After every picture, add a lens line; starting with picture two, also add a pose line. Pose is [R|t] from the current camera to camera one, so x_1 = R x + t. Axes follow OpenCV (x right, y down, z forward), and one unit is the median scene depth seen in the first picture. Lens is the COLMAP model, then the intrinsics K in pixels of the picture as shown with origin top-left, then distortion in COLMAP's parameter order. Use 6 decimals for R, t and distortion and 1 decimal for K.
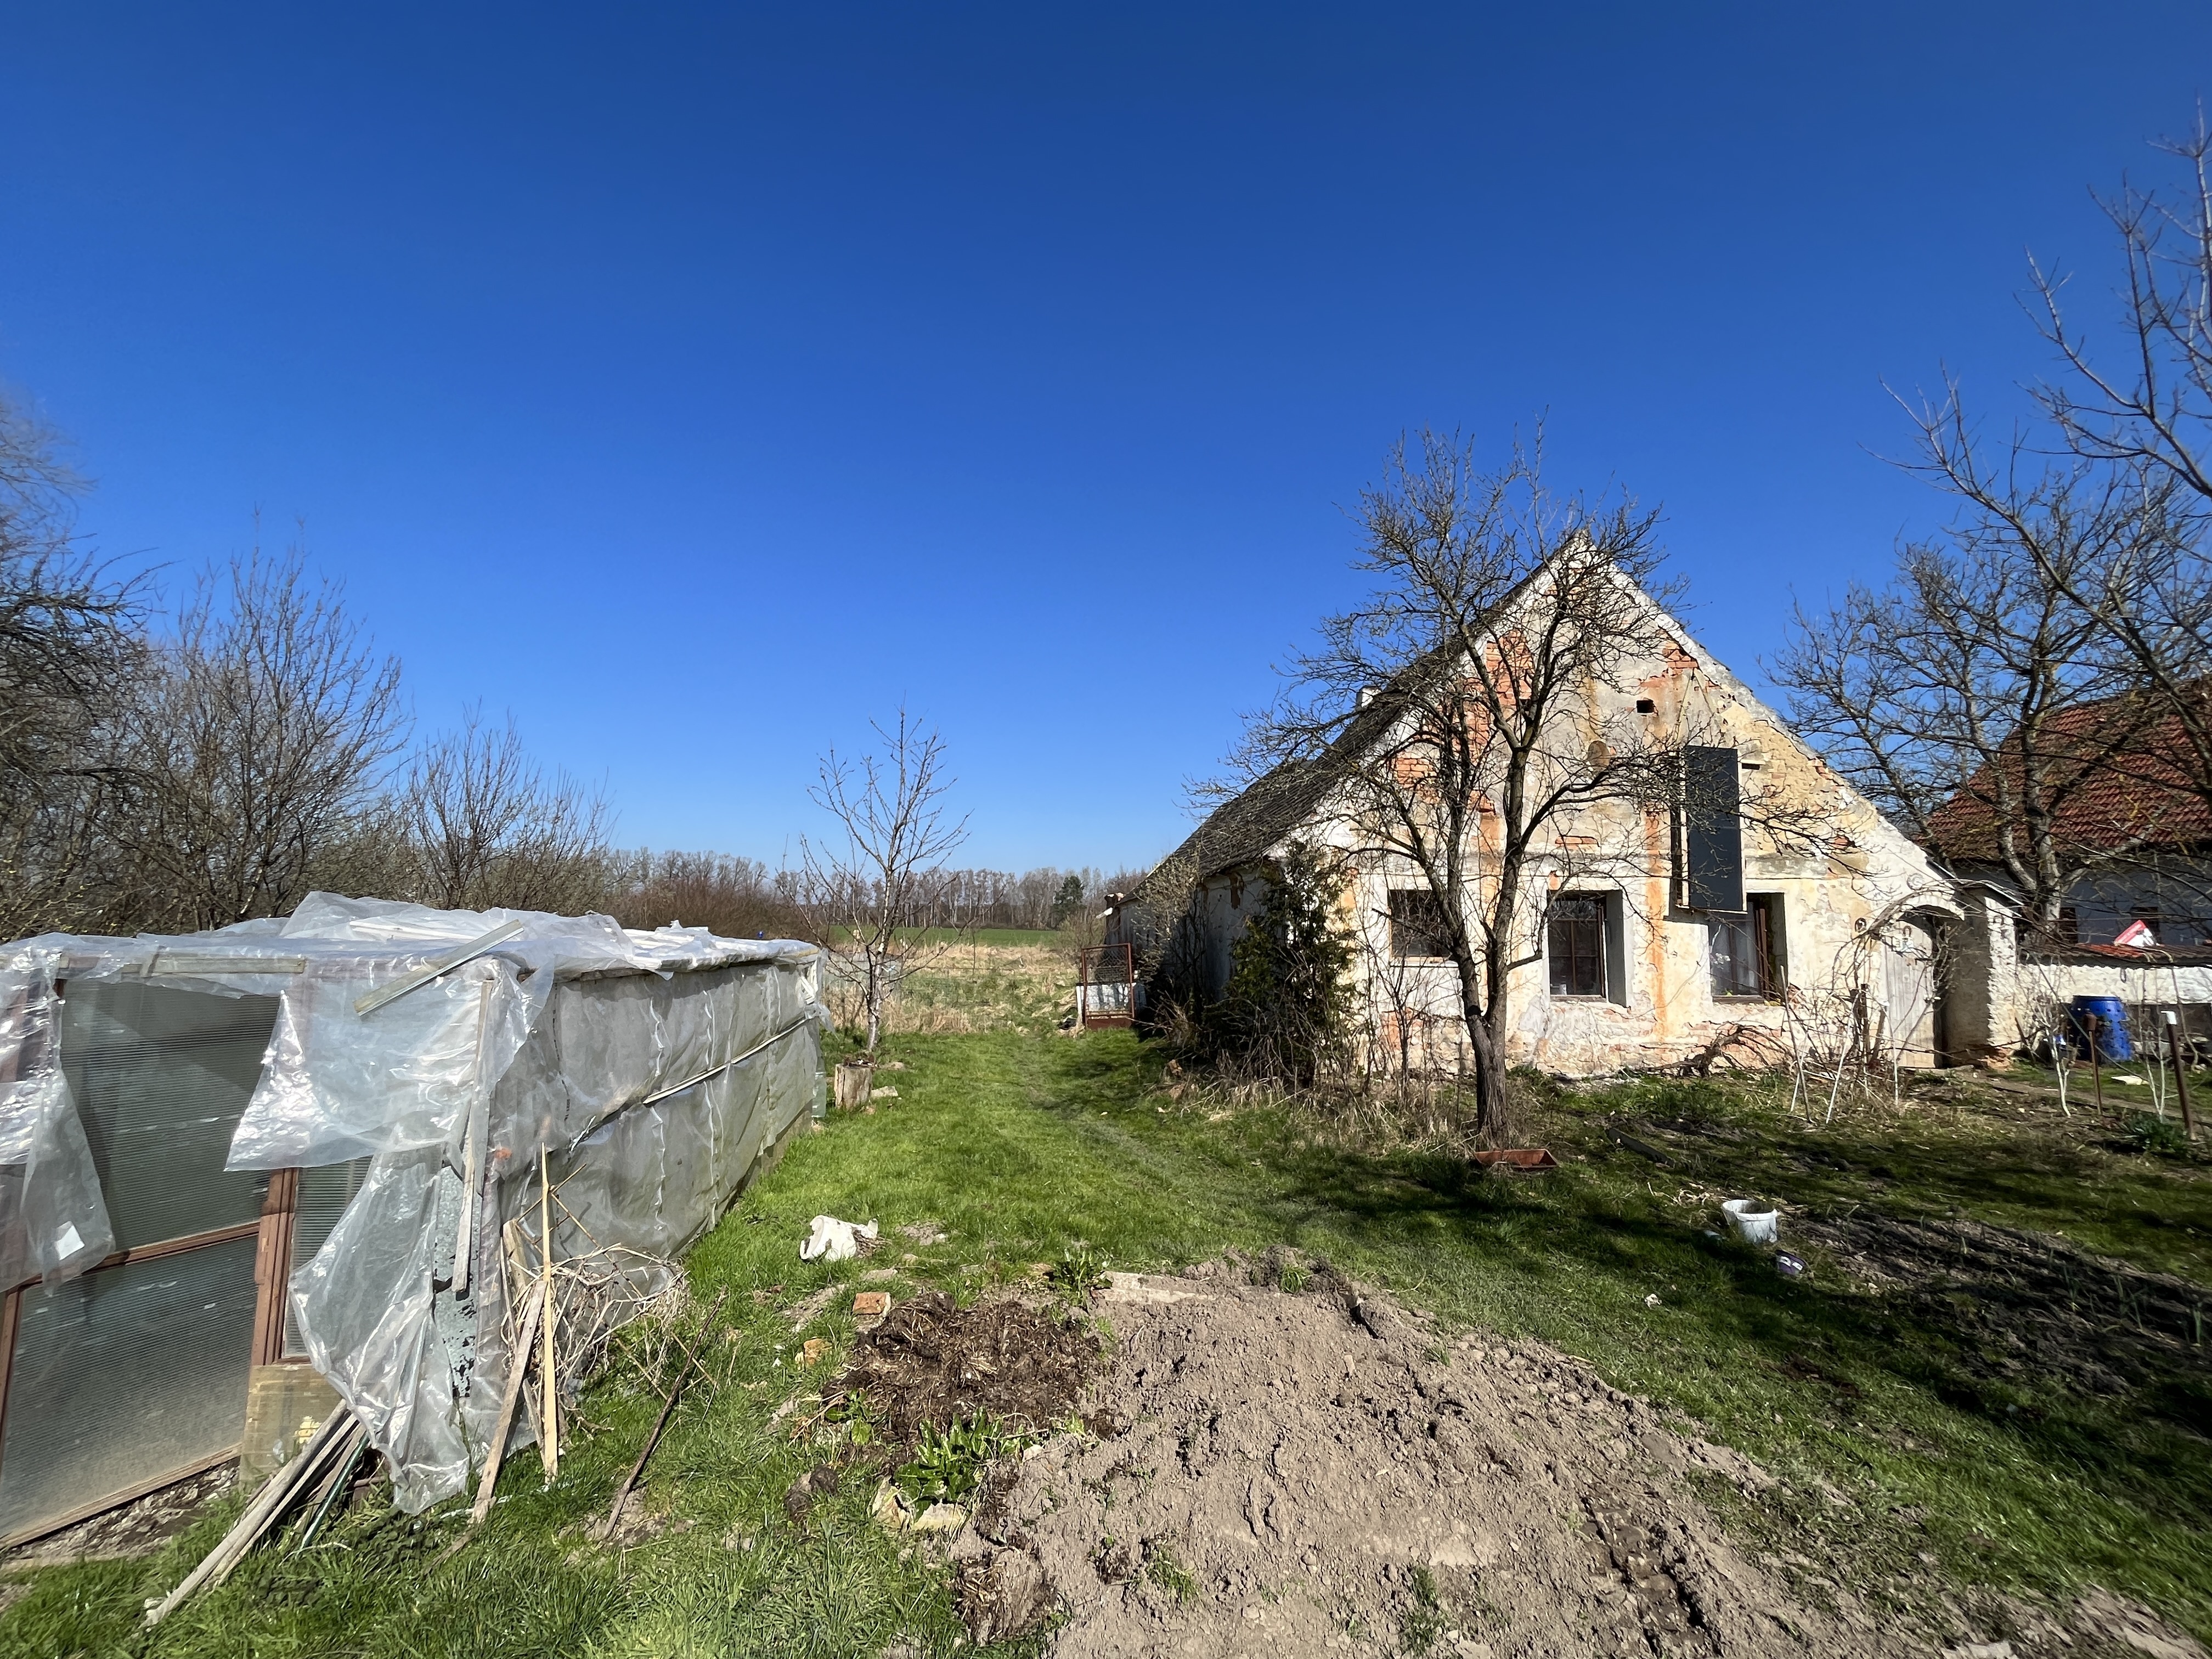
lens RADIAL K [[872.4, 0, 1106.0], [0, 872.4, 829.5], [0, 0, 1]] dist [-0.001921, -0.000067]
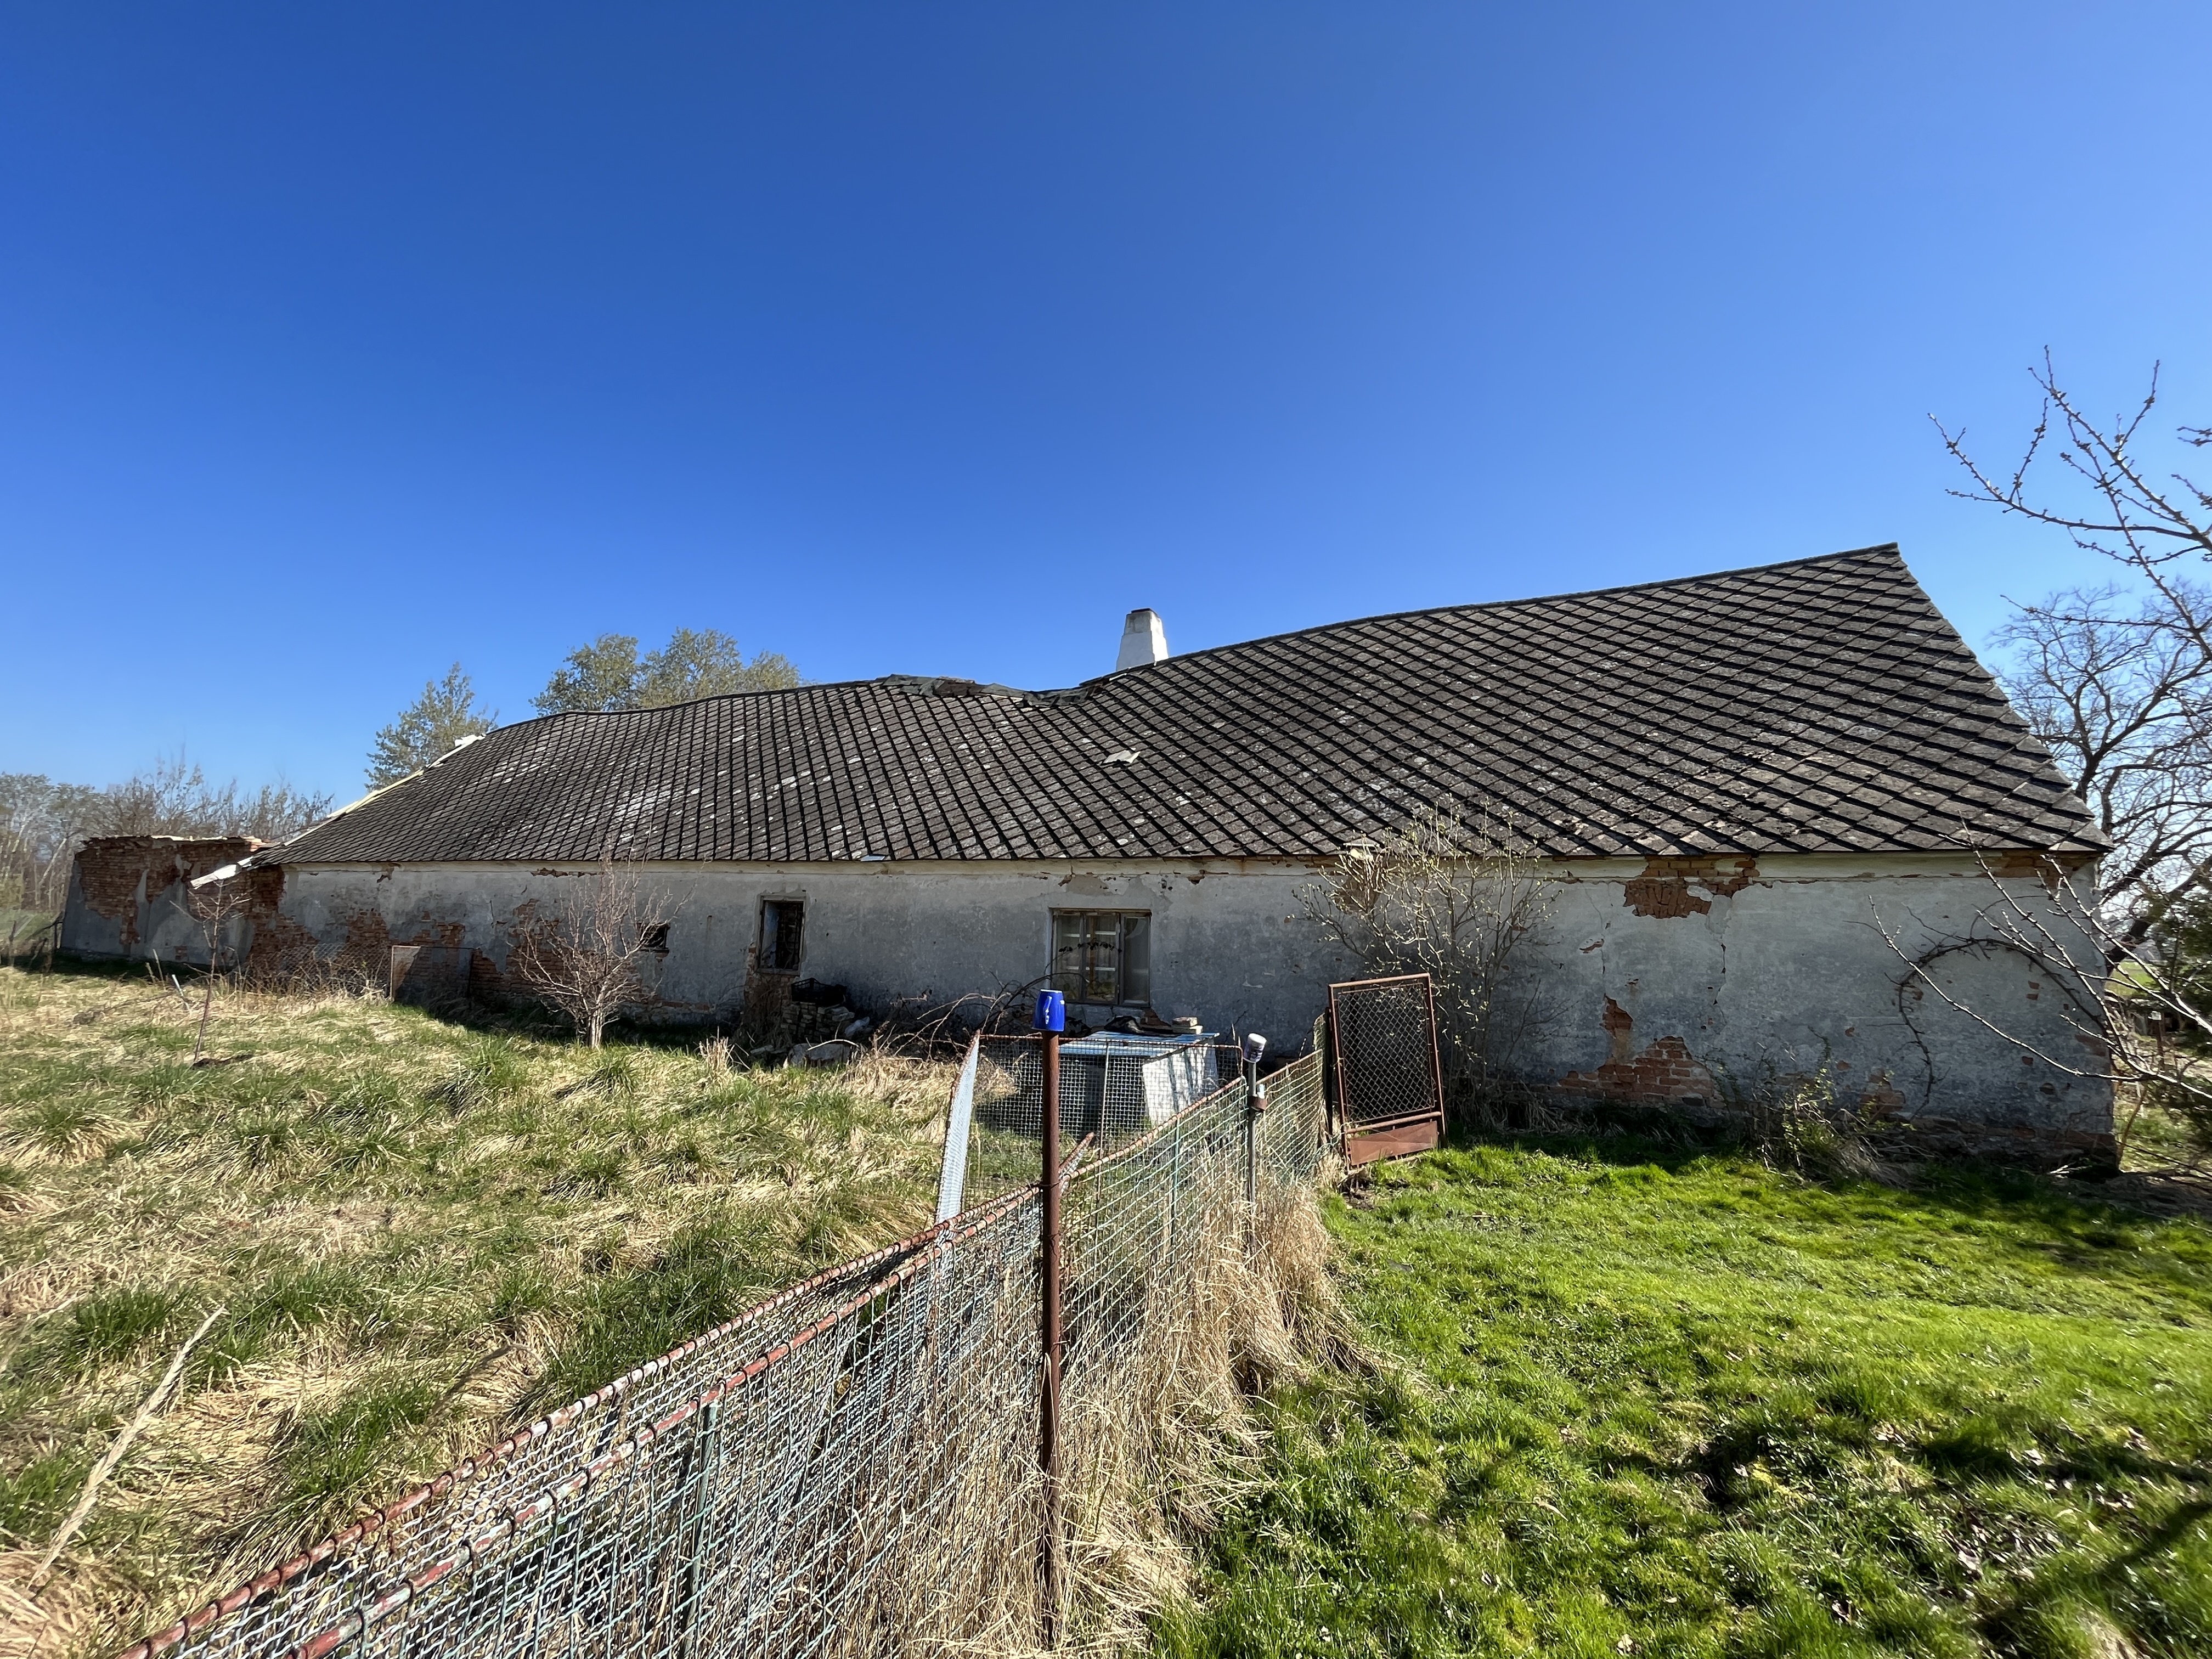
lens RADIAL K [[872.4, 0, 1106.0], [0, 872.4, 829.5], [0, 0, 1]] dist [-0.001921, -0.000067]
pose [[0.489992, 0.101024, 0.865853, -0.528414], [-0.119057, 0.991710, -0.048334, 0.095427], [-0.863558, -0.079402, 0.497958, 0.930454]]
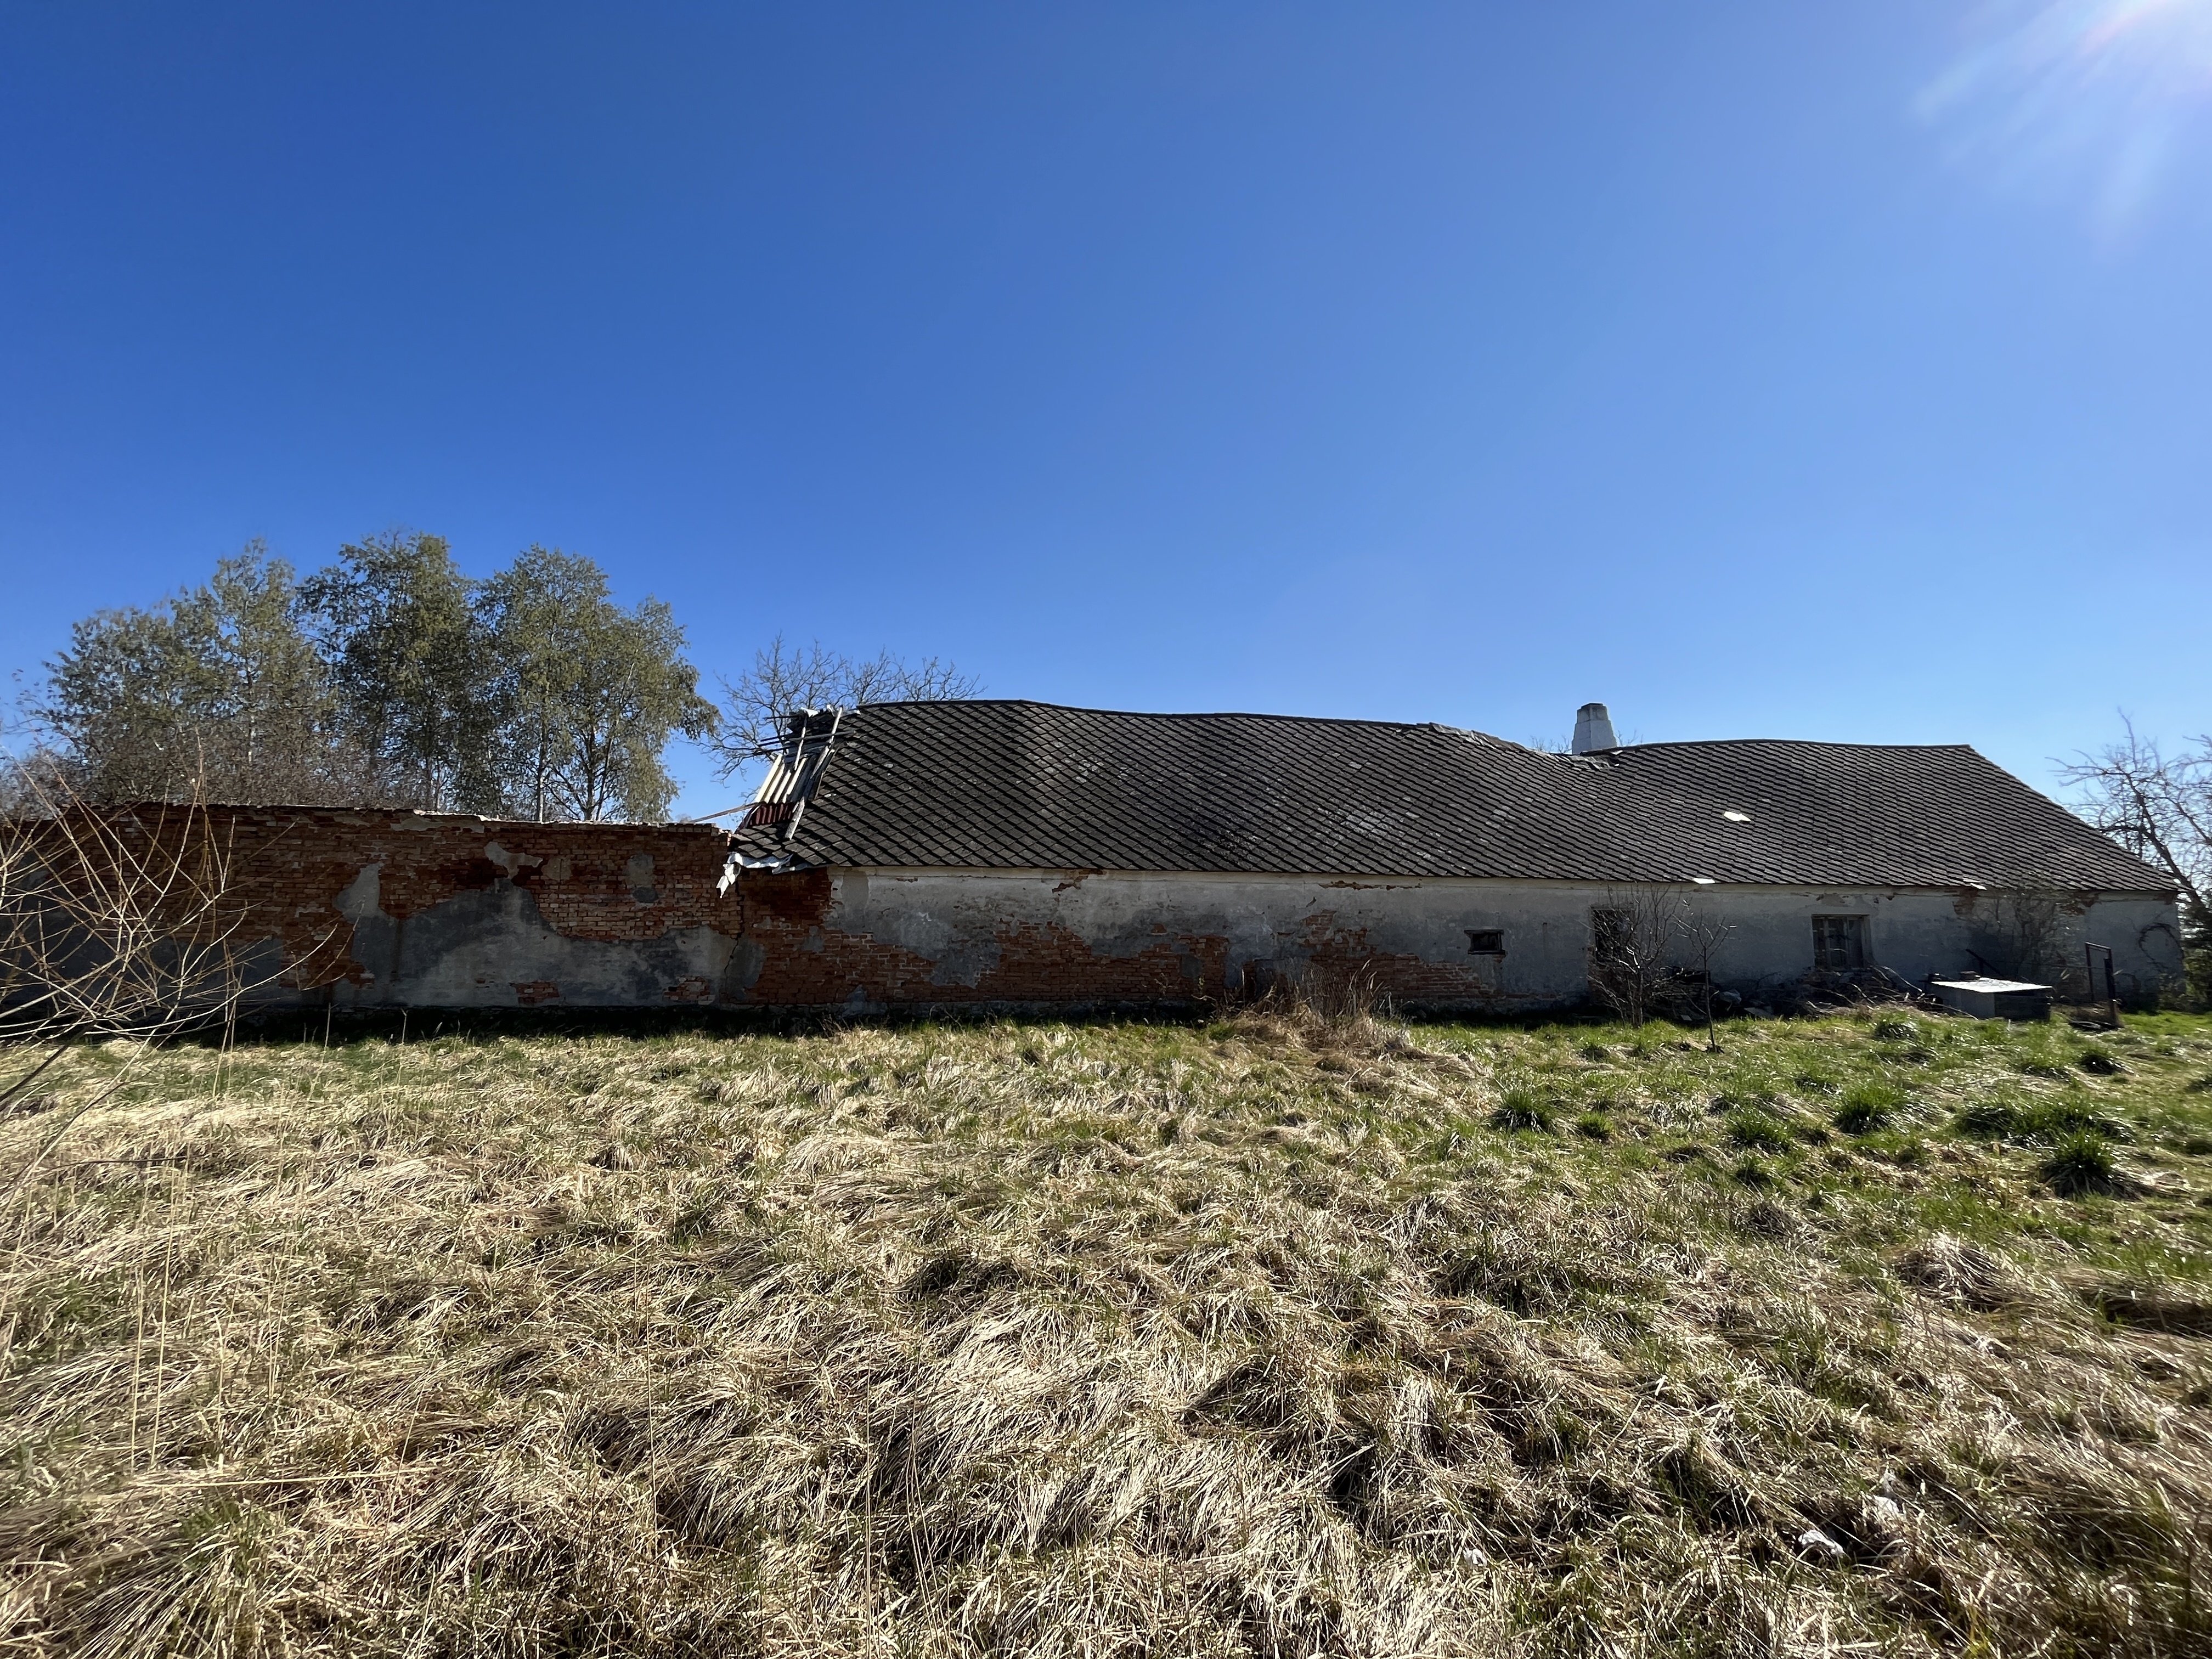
lens RADIAL K [[872.4, 0, 1106.0], [0, 872.4, 829.5], [0, 0, 1]] dist [-0.001921, -0.000067]
pose [[-0.084668, 0.125159, 0.988517, -1.020056], [-0.113307, 0.984435, -0.134347, 0.286818], [-0.989946, -0.123381, -0.069169, 2.389514]]
